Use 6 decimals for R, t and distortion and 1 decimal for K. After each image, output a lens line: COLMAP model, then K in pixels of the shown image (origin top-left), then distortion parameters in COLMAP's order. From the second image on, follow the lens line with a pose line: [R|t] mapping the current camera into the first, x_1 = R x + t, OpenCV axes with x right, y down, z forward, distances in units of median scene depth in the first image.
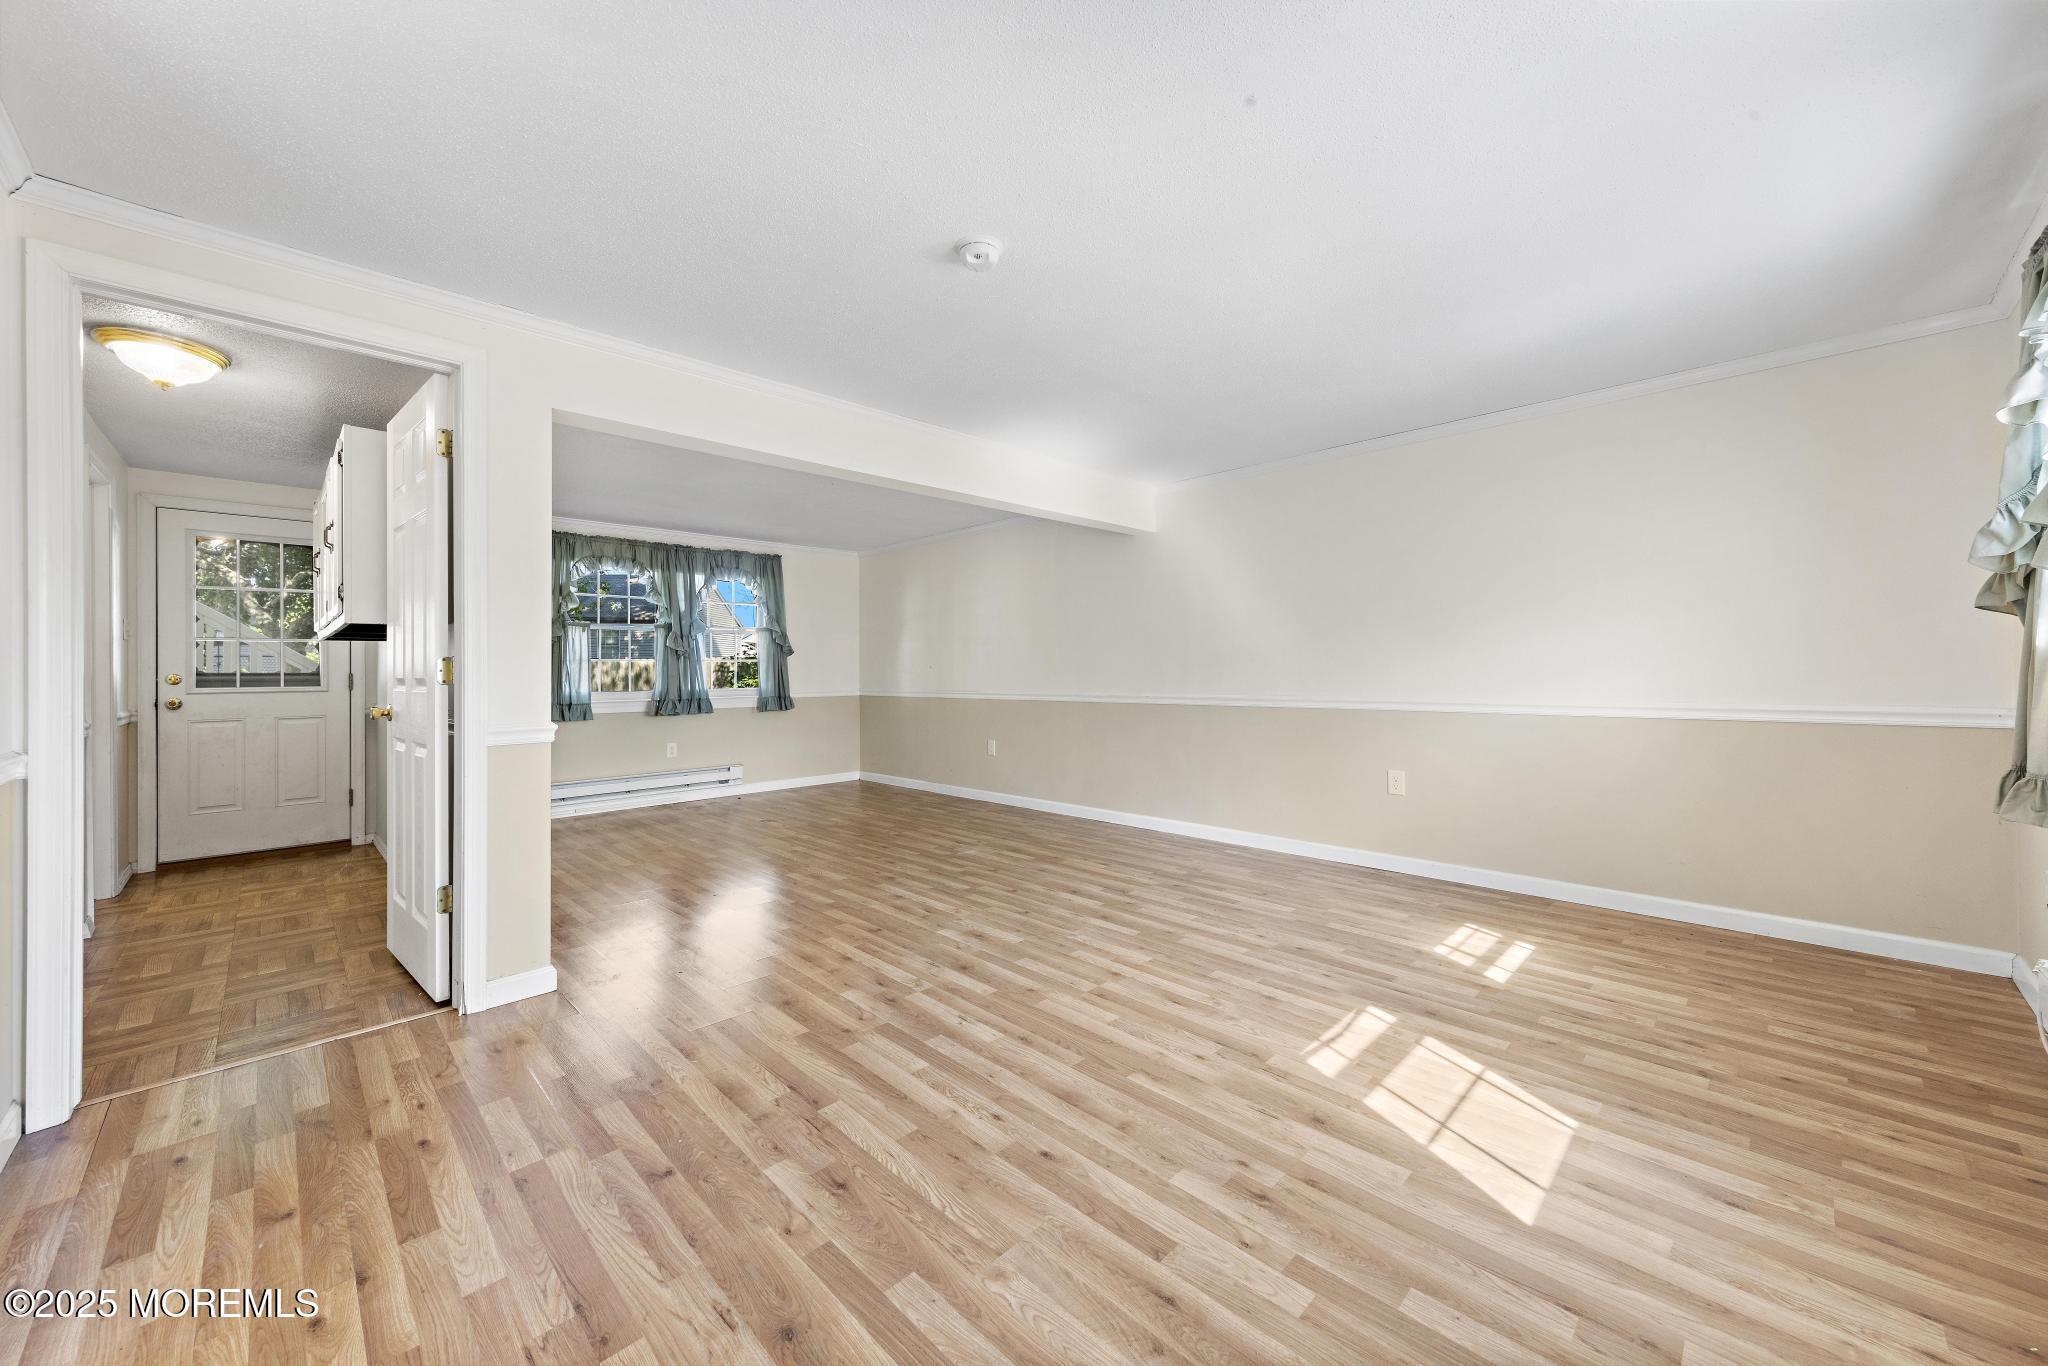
lens RADIAL K [[751.7, 0, 1023.2], [0, 751.7, 662.3], [0, 0, 1]] dist [0.008548, -0.000015]
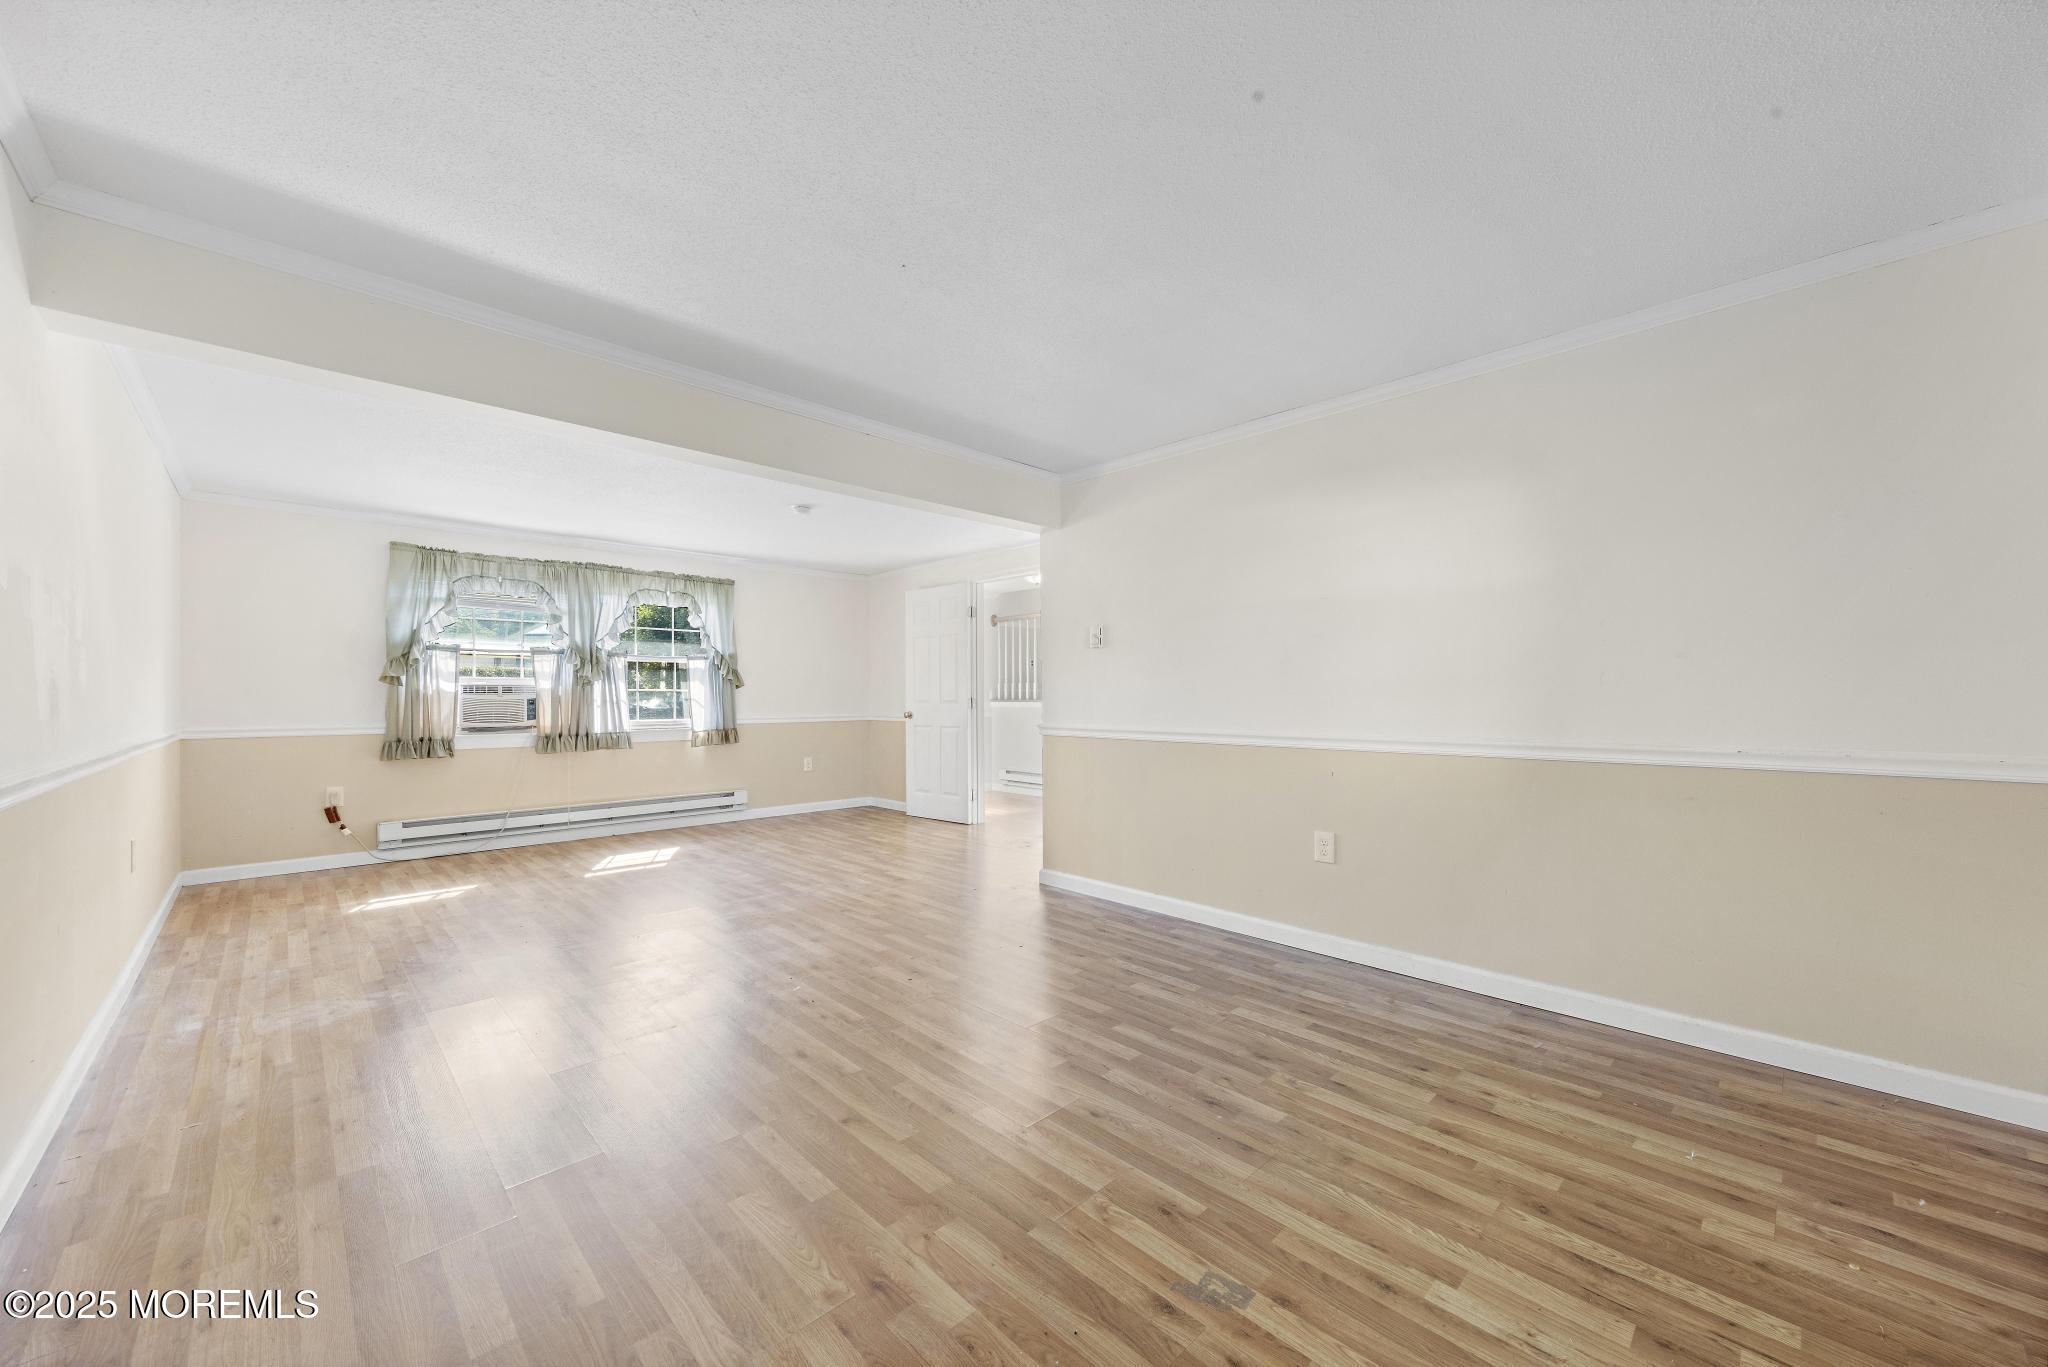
lens RADIAL K [[751.7, 0, 1036.4], [0, 751.7, 670.7], [0, 0, 1]] dist [0.008548, -0.000015]
pose [[-0.999795, 0.011464, -0.016672, -0.469977], [0.012232, 0.998833, -0.046720, 0.025817], [0.016117, -0.046914, -0.998769, 2.147534]]
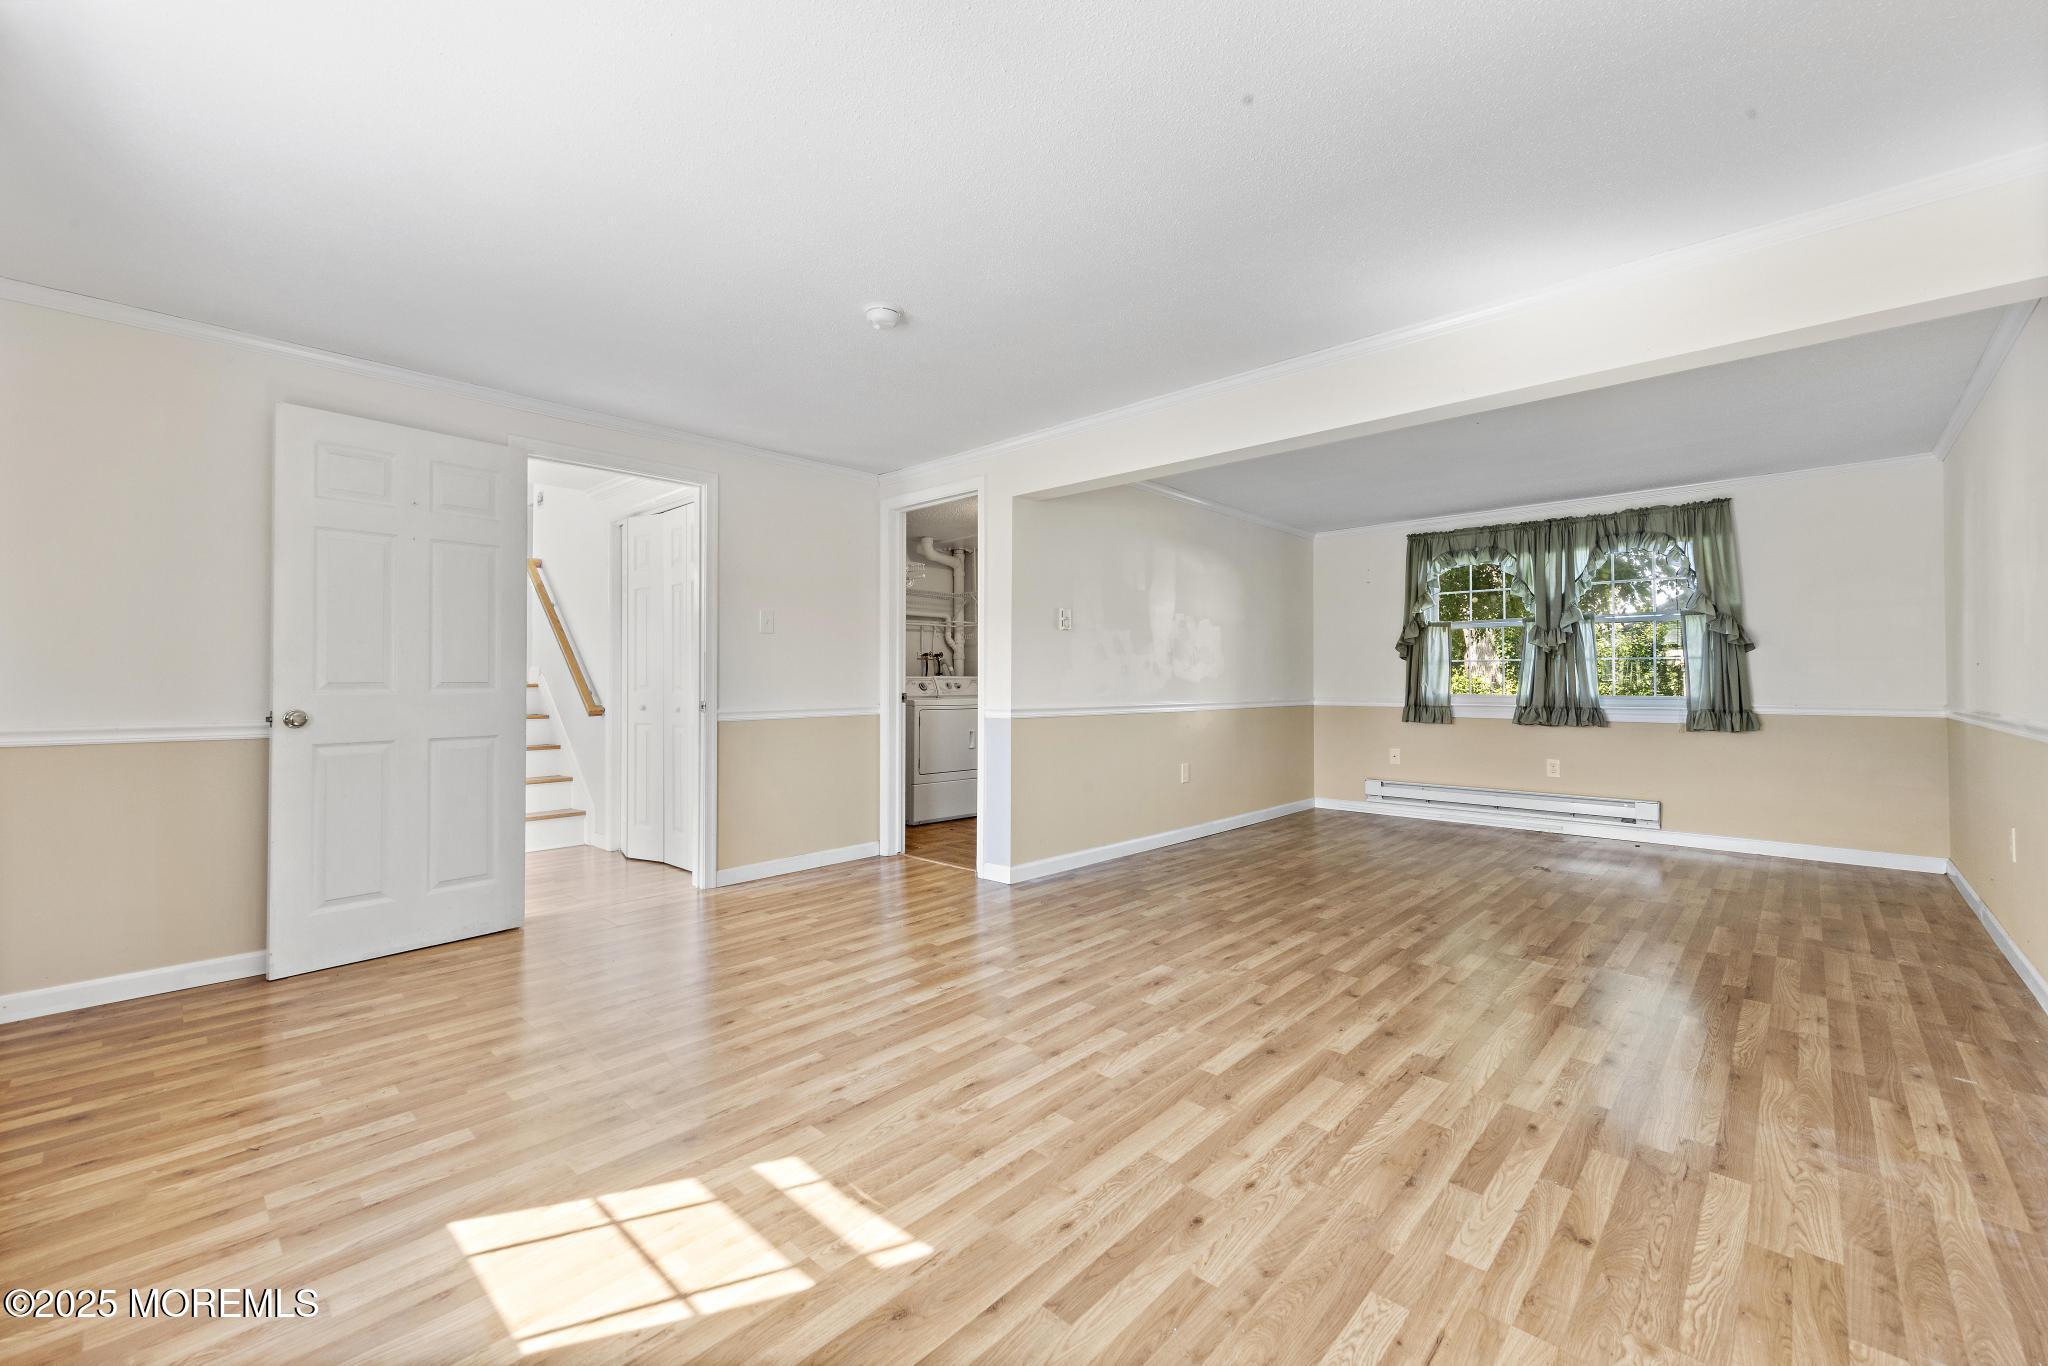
lens RADIAL K [[814.2, 0, 1042.2], [0, 814.2, 680.2], [0, 0, 1]] dist [0.008682, -0.000580]
pose [[0.050492, 0.005100, -0.998711, 0.794166], [0.015371, 0.999865, 0.005883, 0.012654], [0.998606, -0.015648, 0.050407, 0.772098]]
